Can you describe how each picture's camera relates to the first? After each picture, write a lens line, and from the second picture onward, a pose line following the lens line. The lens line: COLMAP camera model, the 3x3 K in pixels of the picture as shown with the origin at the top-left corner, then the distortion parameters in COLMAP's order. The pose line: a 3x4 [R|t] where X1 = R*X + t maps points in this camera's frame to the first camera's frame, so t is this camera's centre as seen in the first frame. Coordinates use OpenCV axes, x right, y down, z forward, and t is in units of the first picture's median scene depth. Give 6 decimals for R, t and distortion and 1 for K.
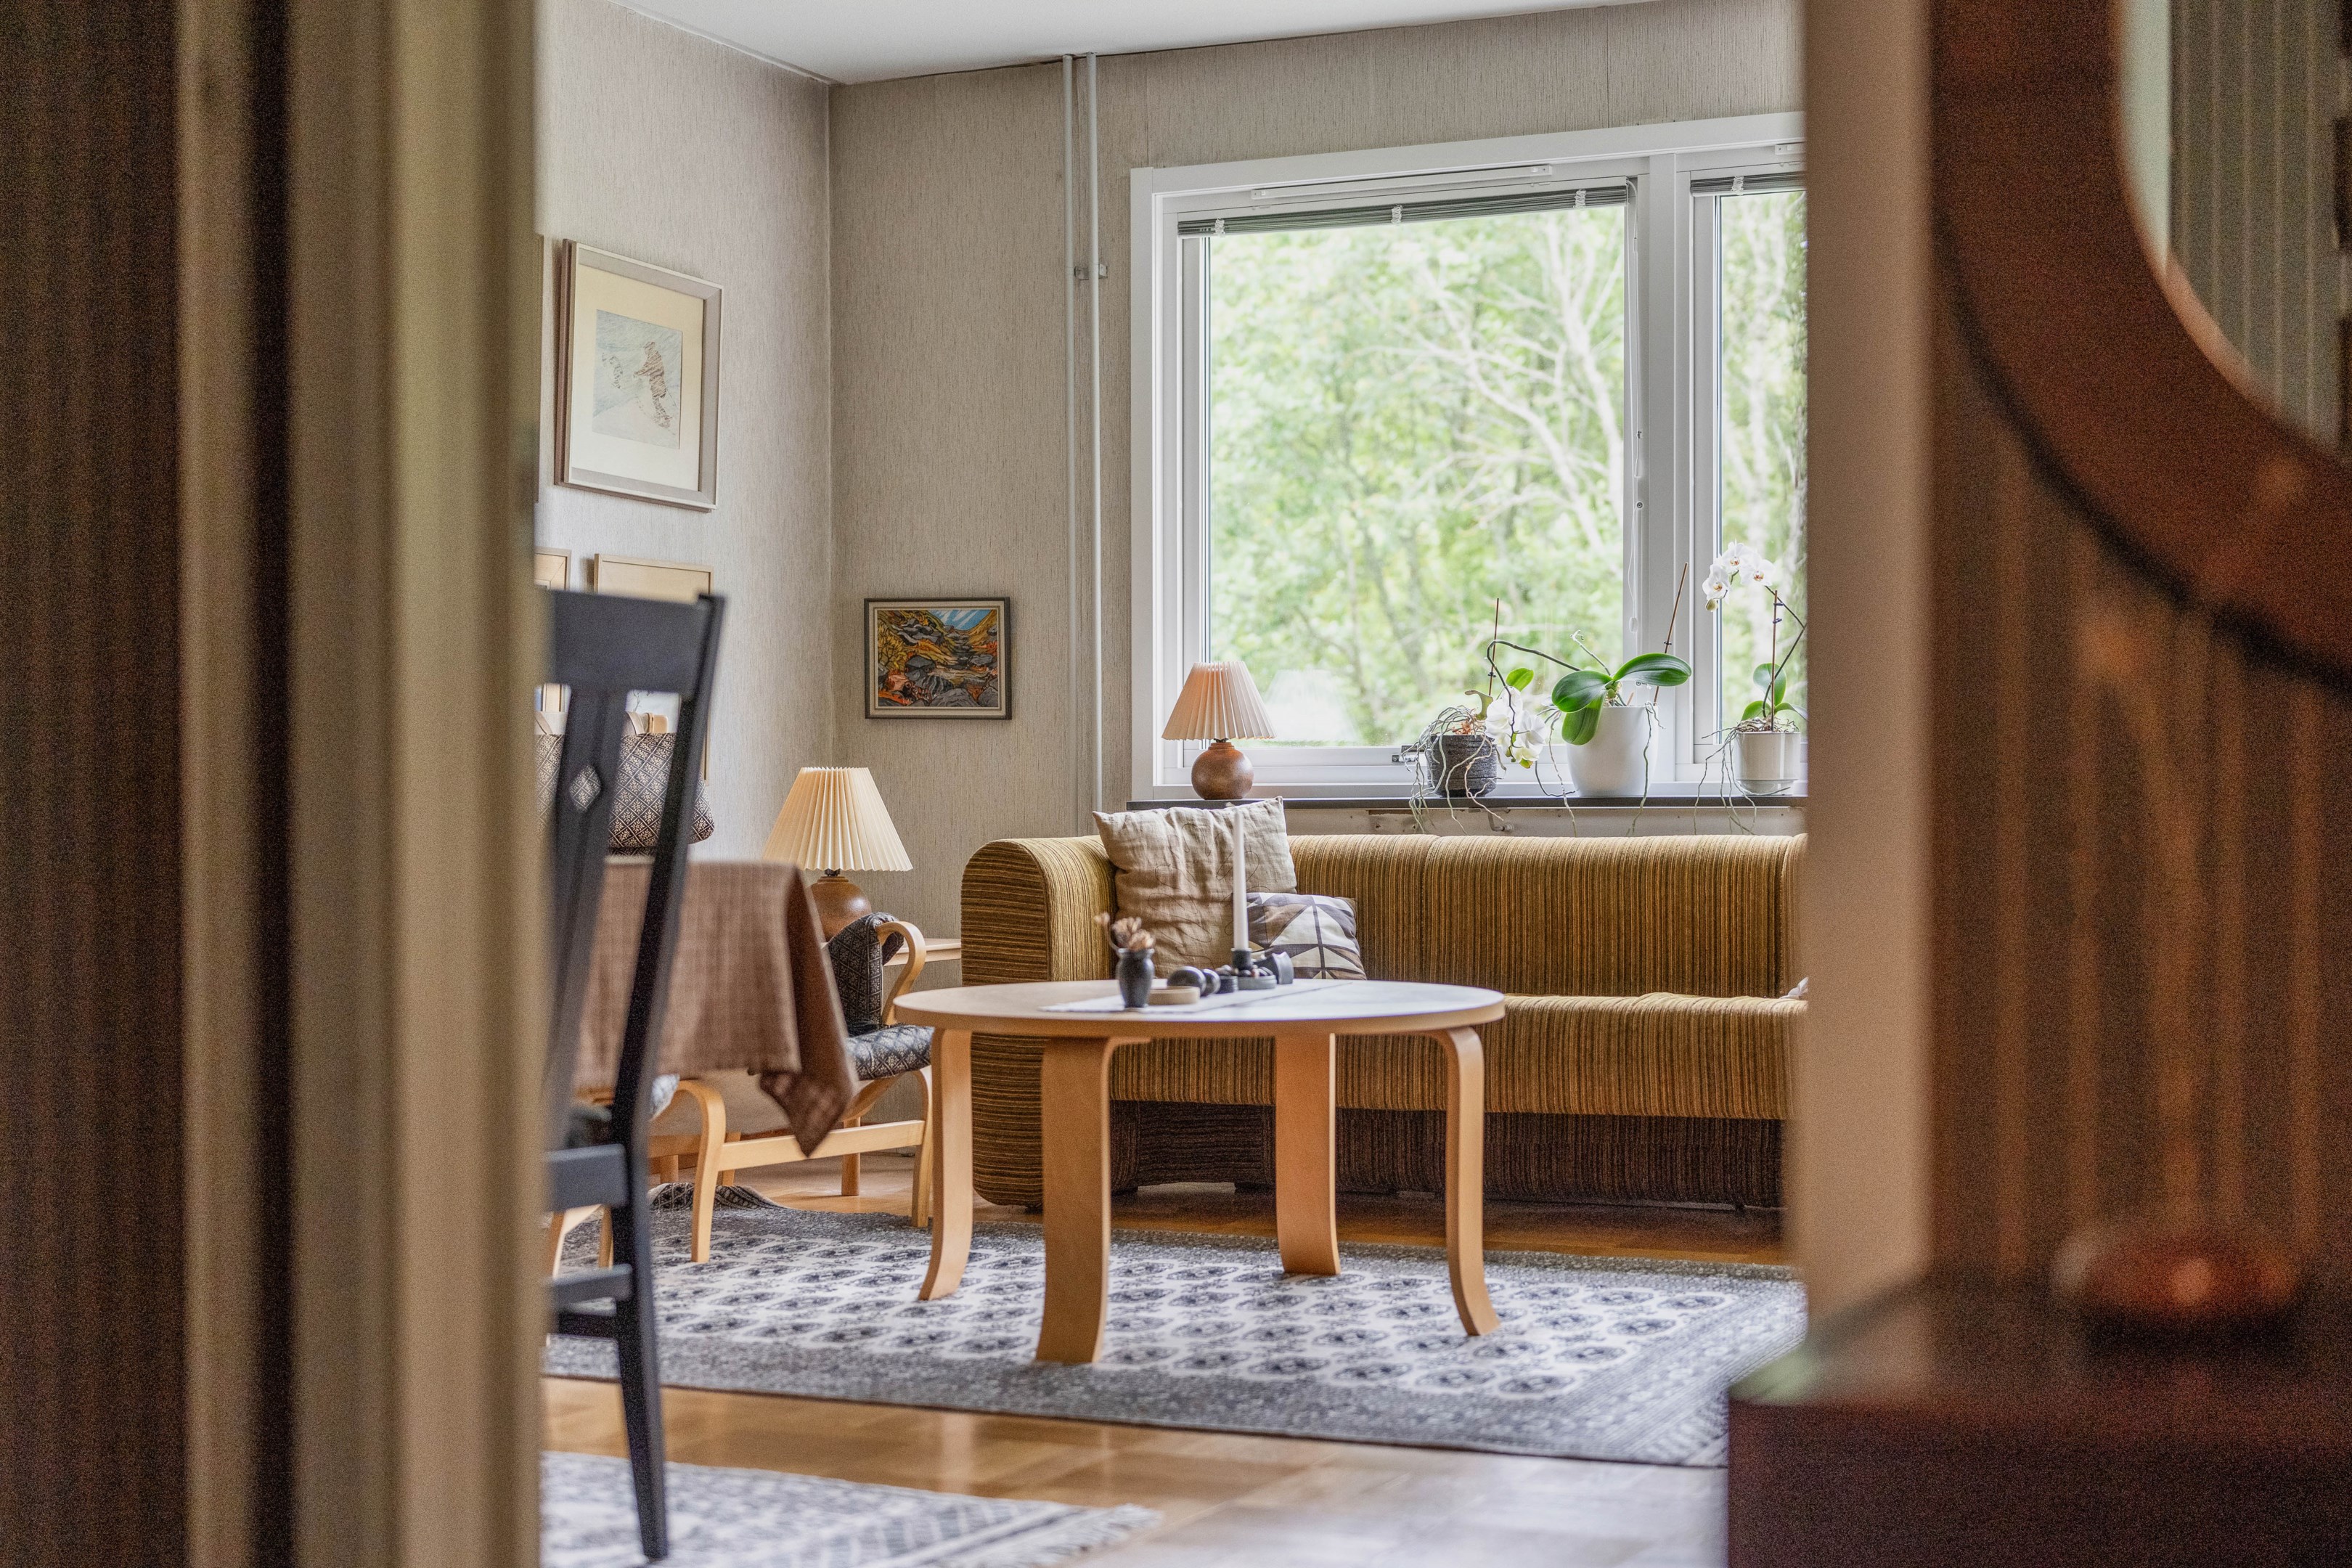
lens RADIAL K [[3417.9, 0, 1179.0], [0, 3417.9, 784.4], [0, 0, 1]] dist [0.011842, 0.000000]
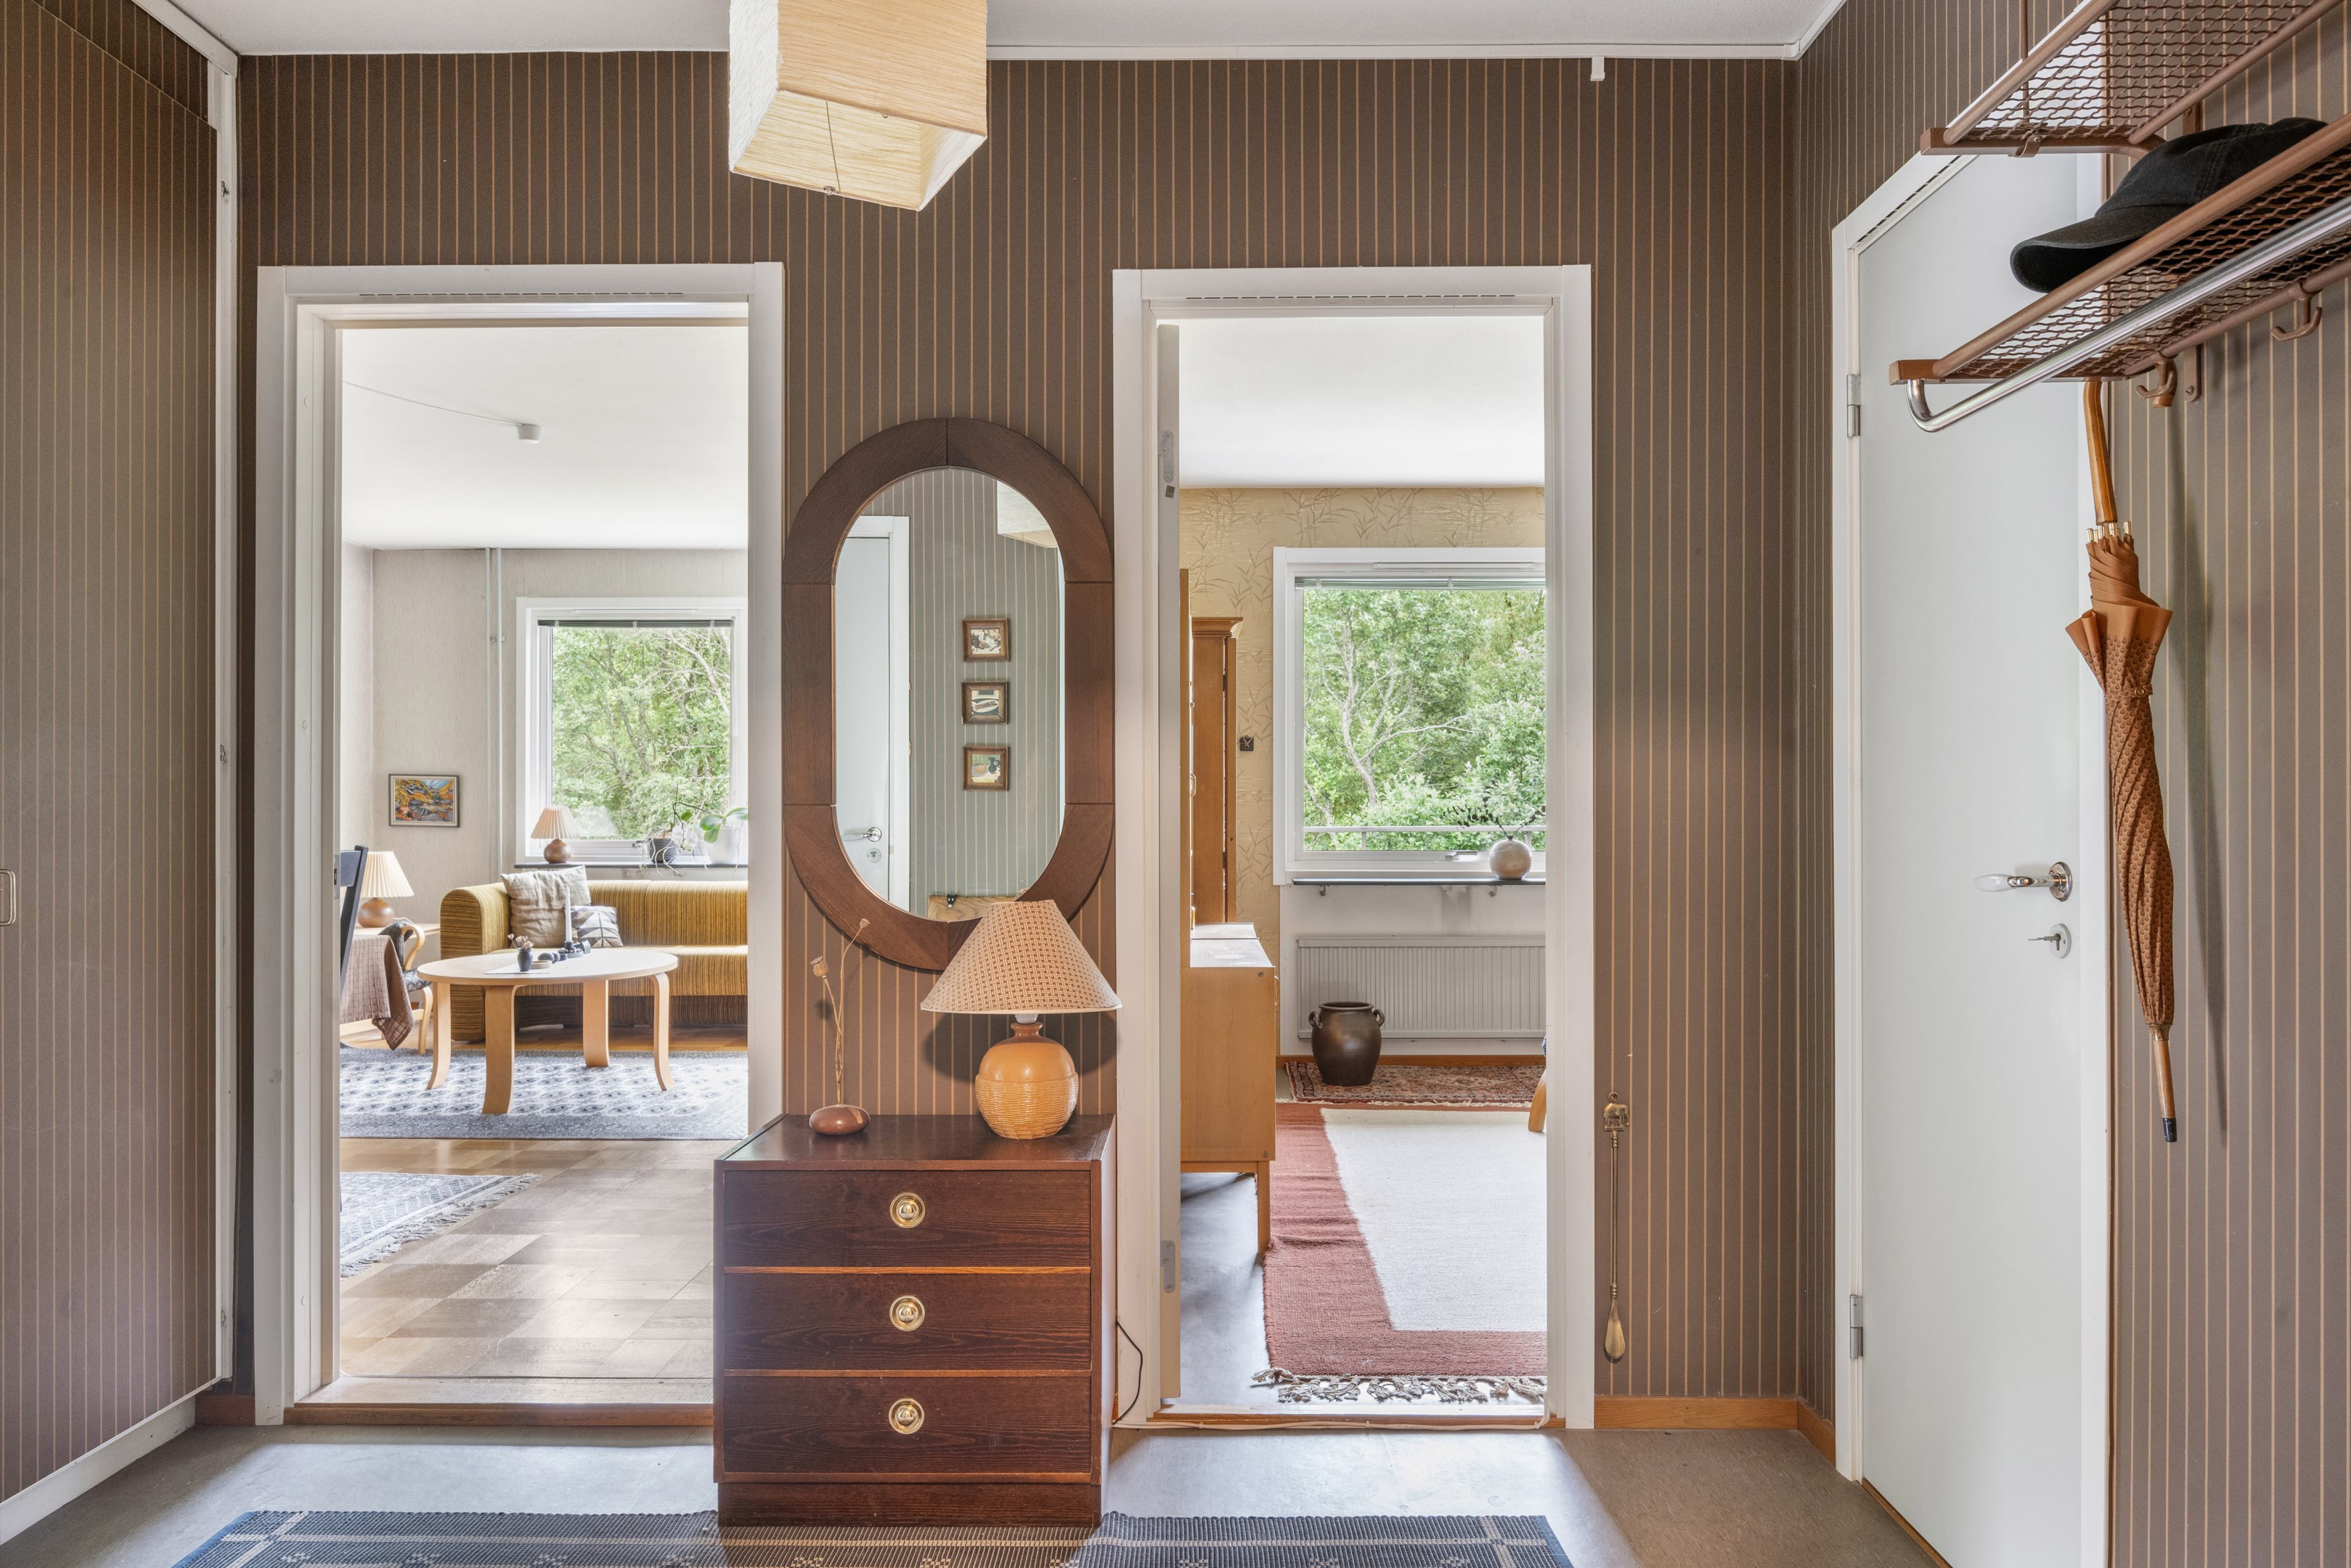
lens RADIAL K [[1541.7, 0, 1179.5], [0, 1541.7, 793.1], [0, 0, 1]] dist [0.001146, -0.000061]
pose [[0.919284, 0.004004, 0.393575, -0.014609], [-0.006282, 0.999970, 0.004499, -0.062983], [-0.393545, -0.006609, 0.919282, -0.204537]]
